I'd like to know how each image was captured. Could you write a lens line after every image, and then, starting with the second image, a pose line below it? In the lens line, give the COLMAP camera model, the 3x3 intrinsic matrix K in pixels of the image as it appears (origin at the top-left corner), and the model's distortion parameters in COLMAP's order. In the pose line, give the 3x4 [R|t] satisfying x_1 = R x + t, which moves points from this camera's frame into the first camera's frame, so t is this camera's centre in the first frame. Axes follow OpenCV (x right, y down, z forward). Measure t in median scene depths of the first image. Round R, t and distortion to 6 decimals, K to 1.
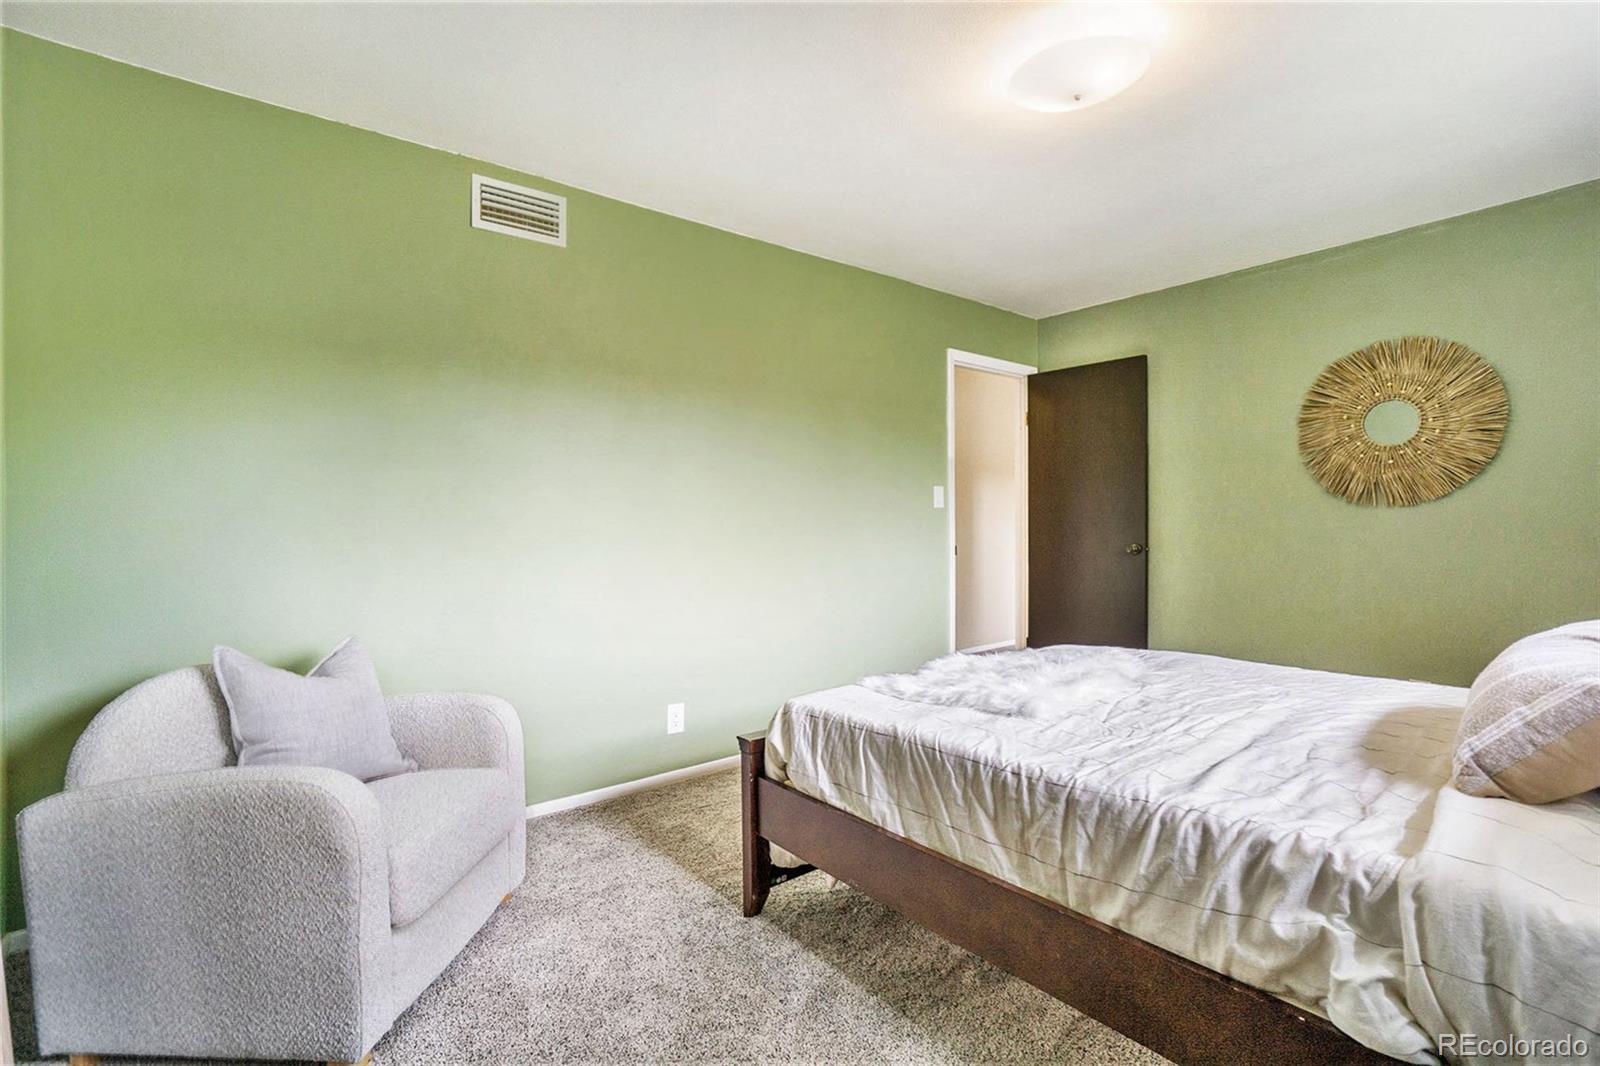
lens RADIAL K [[729.0, 0, 814.3], [0, 729.0, 527.5], [0, 0, 1]] dist [-0.001749, 0.000176]
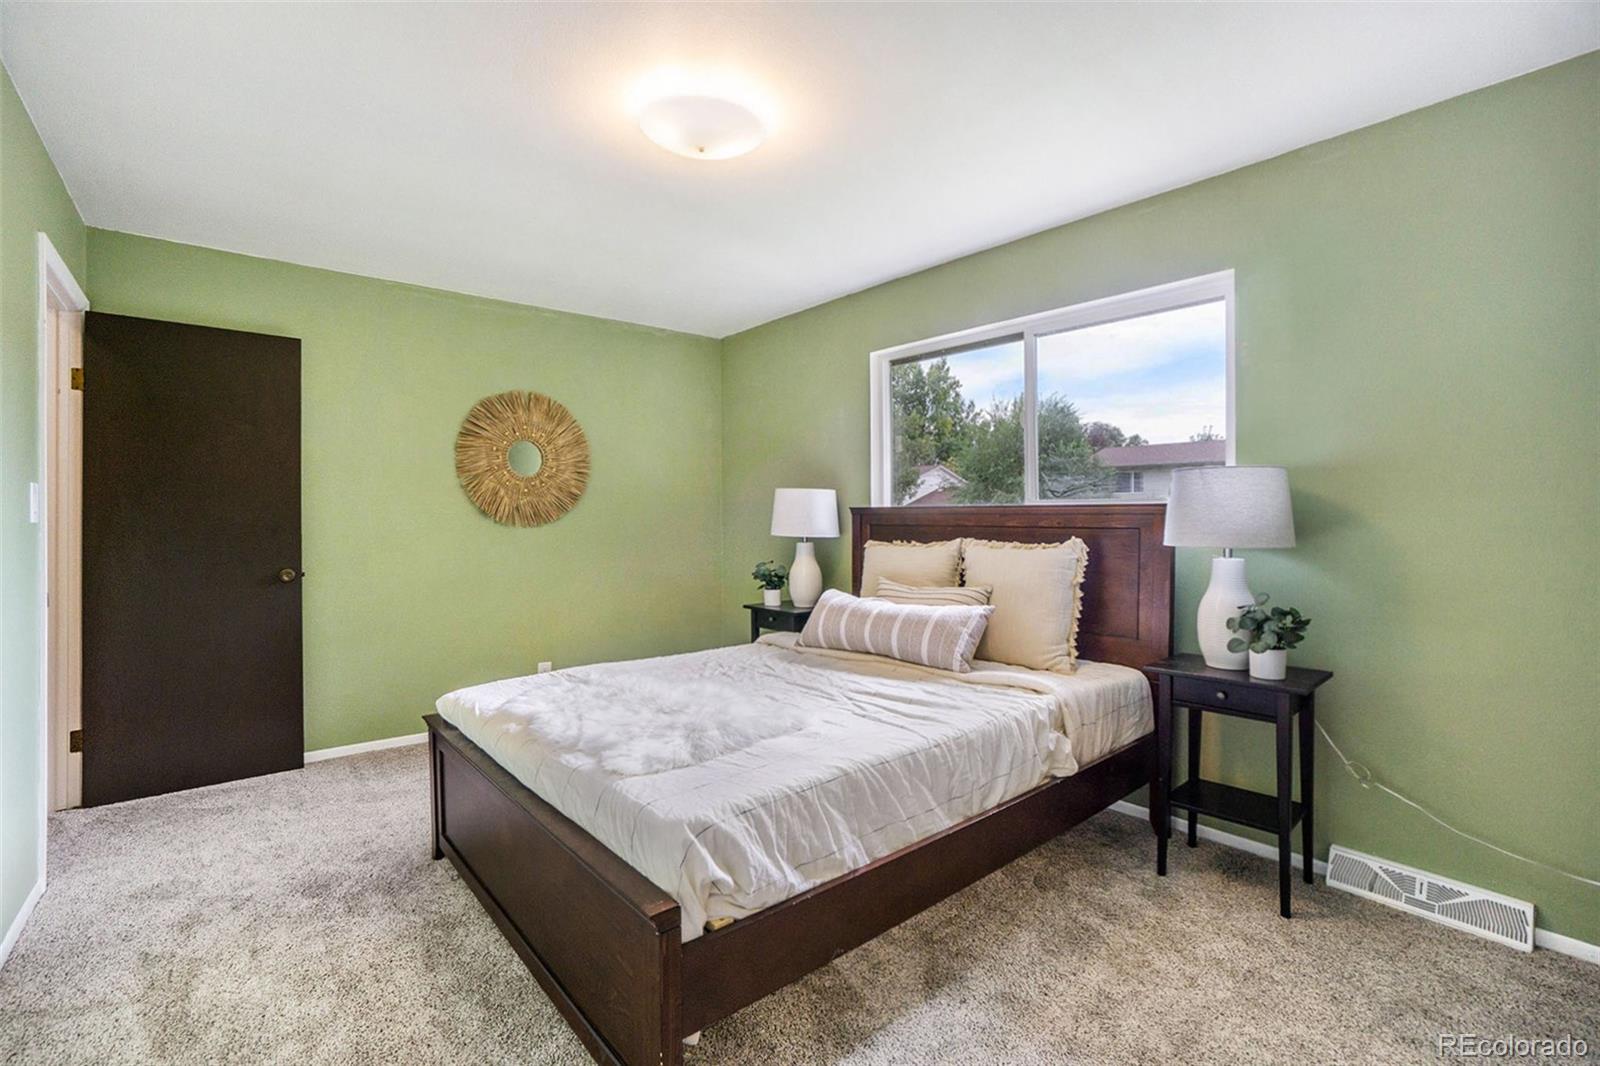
lens RADIAL K [[729.0, 0, 814.3], [0, 729.0, 527.5], [0, 0, 1]] dist [-0.001749, 0.000176]
pose [[-0.015363, -0.001377, 0.999881, -0.457496], [0.010527, 0.999943, 0.001539, -0.025394], [-0.999827, 0.010550, -0.015348, 0.551905]]
